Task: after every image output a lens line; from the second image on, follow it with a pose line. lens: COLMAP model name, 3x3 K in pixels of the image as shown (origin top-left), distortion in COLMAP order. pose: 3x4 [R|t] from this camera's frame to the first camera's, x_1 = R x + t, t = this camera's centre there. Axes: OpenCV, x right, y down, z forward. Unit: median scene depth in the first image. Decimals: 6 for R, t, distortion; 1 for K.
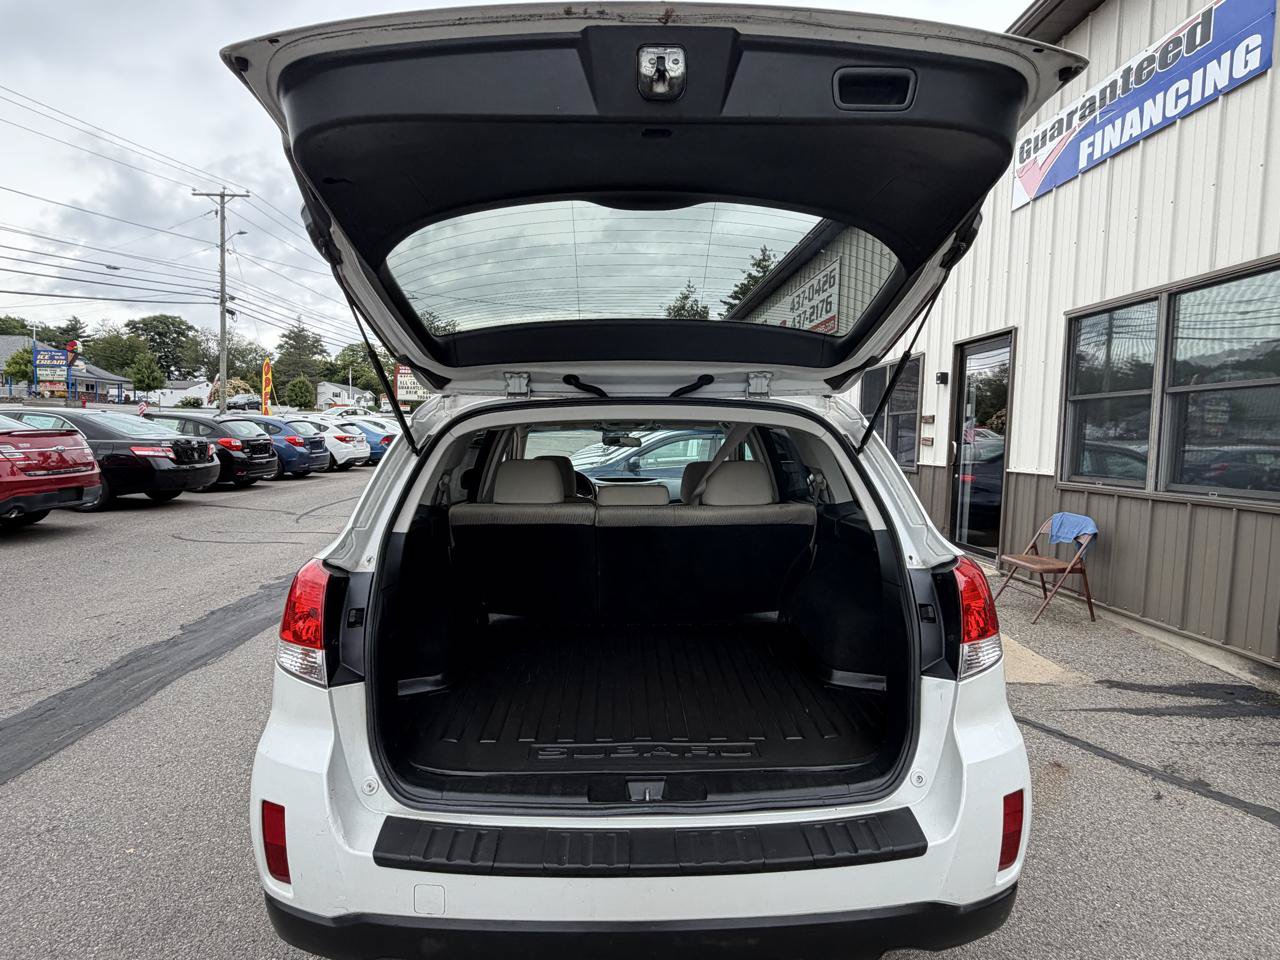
lens RADIAL K [[684.0, 0, 633.3], [0, 684.0, 474.9], [0, 0, 1]] dist [-0.000350, 0.000234]
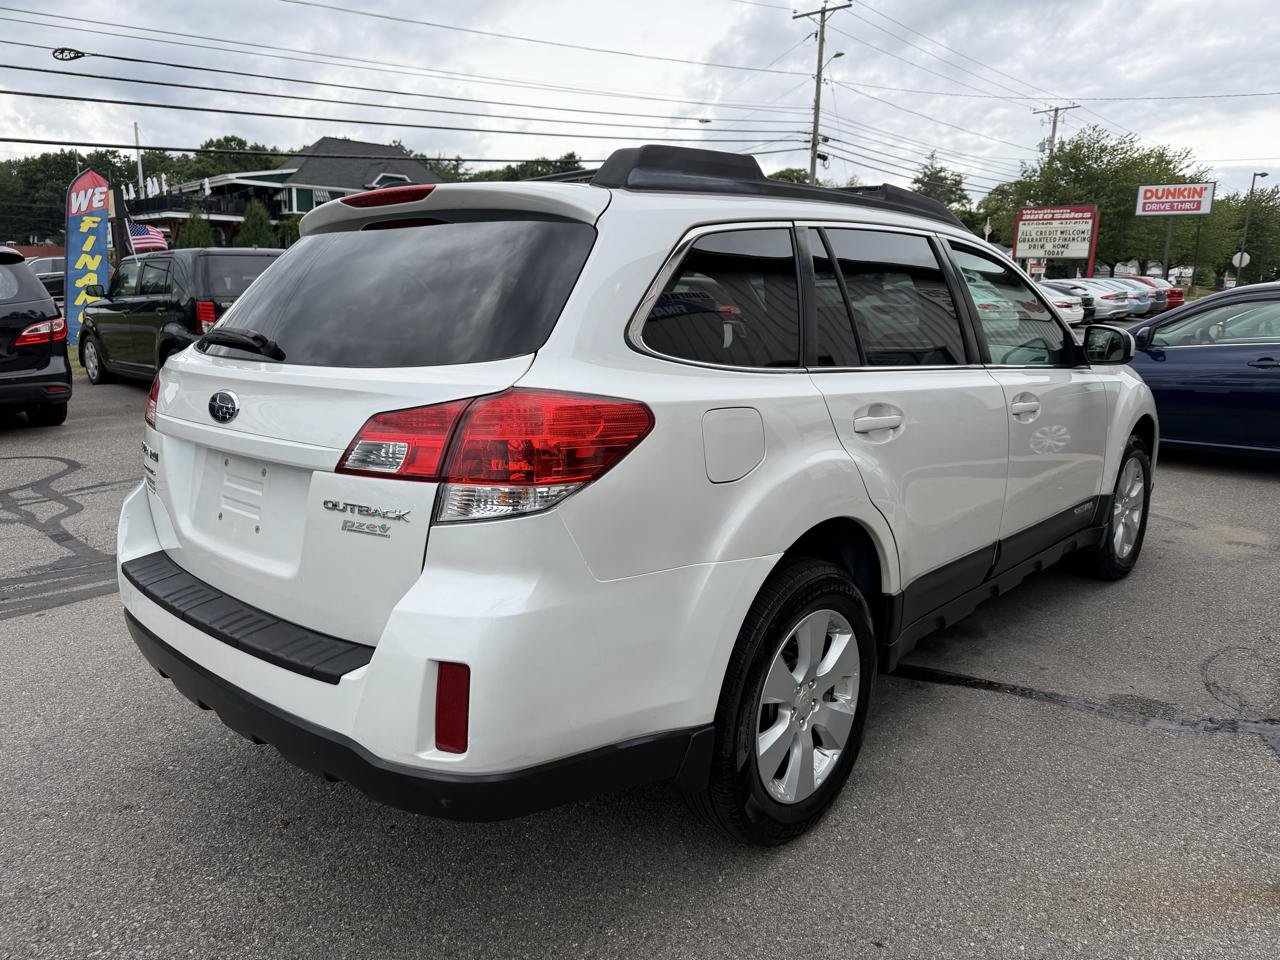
lens RADIAL K [[910.8, 0, 641.9], [0, 910.8, 476.8], [0, 0, 1]] dist [0.005107, -0.012472]
pose [[0.725724, 0.128508, -0.675877, 0.287844], [-0.045057, 0.989169, 0.139697, 0.015712], [0.686509, -0.070928, 0.723654, 0.076074]]
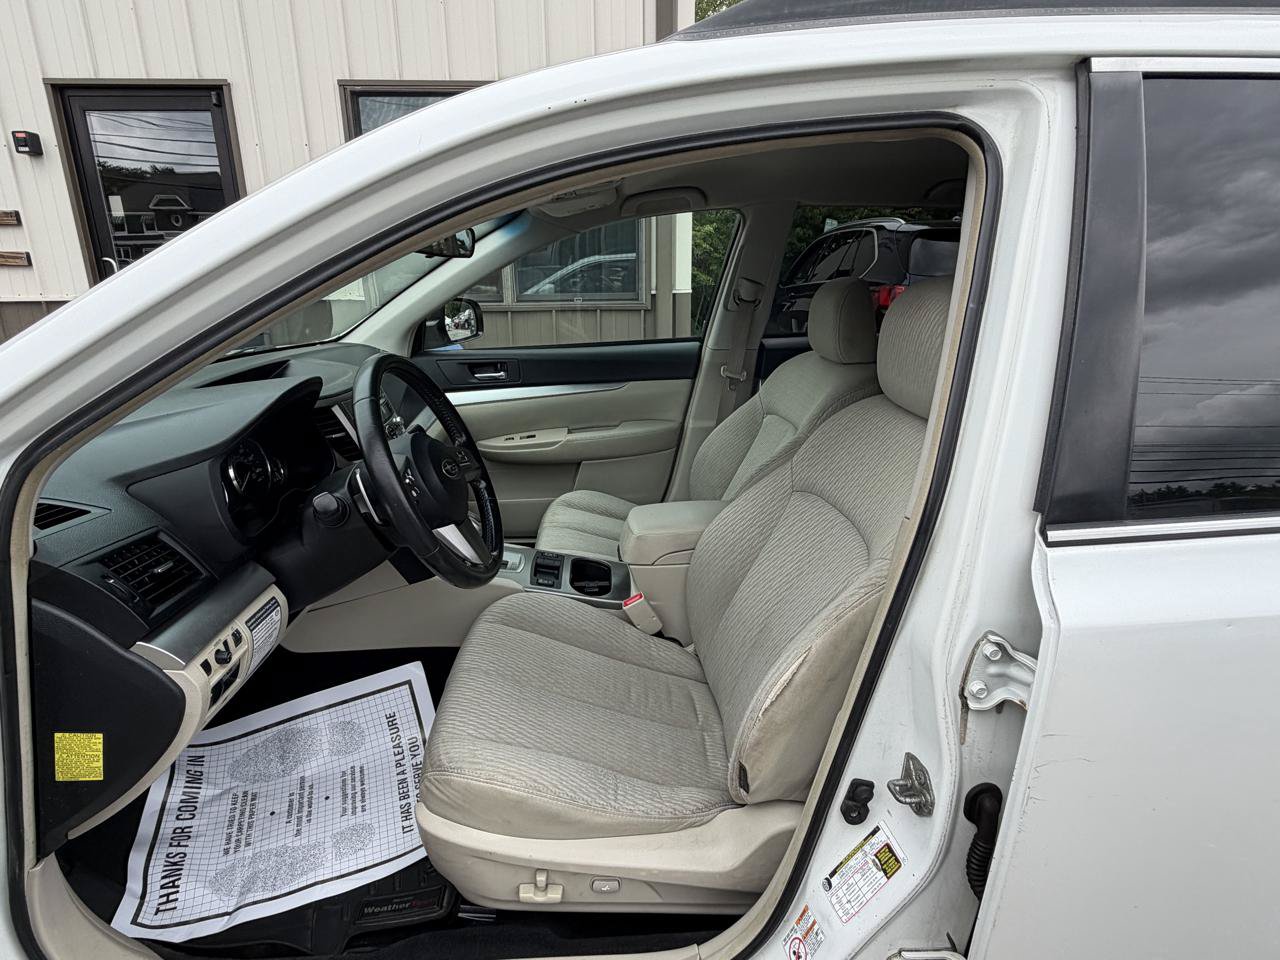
lens RADIAL K [[684.0, 0, 633.0], [0, 684.0, 475.7], [0, 0, 1]] dist [-0.000350, 0.000234]
pose [[-0.020009, -0.305455, 0.951996, -0.200346], [0.061502, 0.950007, 0.306110, -0.021564], [-0.997906, 0.064675, -0.000222, 0.544414]]
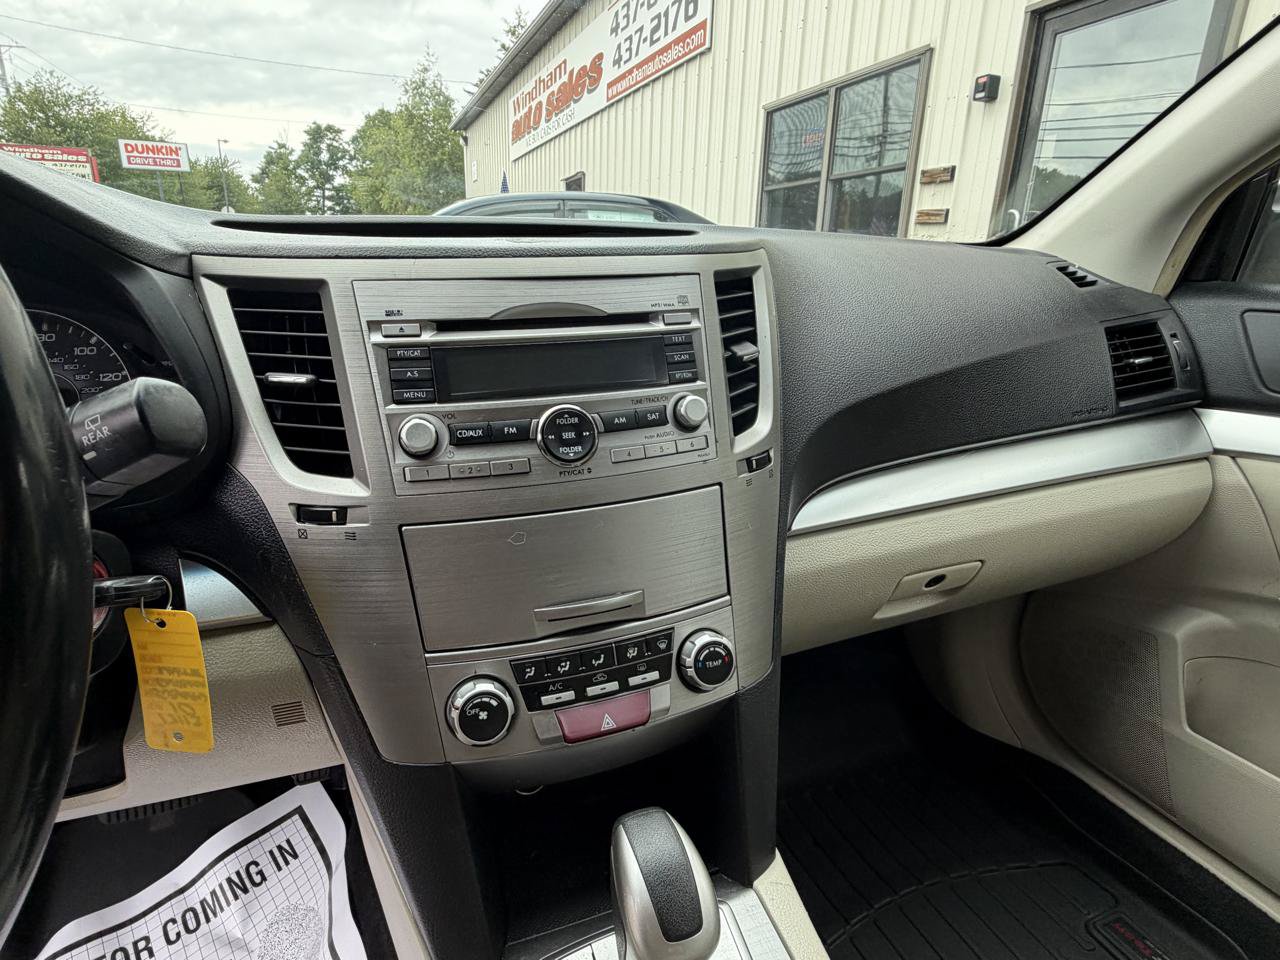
lens RADIAL K [[684.0, 0, 619.5], [0, 684.0, 480.9], [0, 0, 1]] dist [-0.000350, 0.000234]
pose [[0.946270, -0.105640, 0.305636, -0.020964], [0.024118, 0.965558, 0.259066, 0.012121], [-0.322477, -0.237775, 0.916227, 0.559129]]
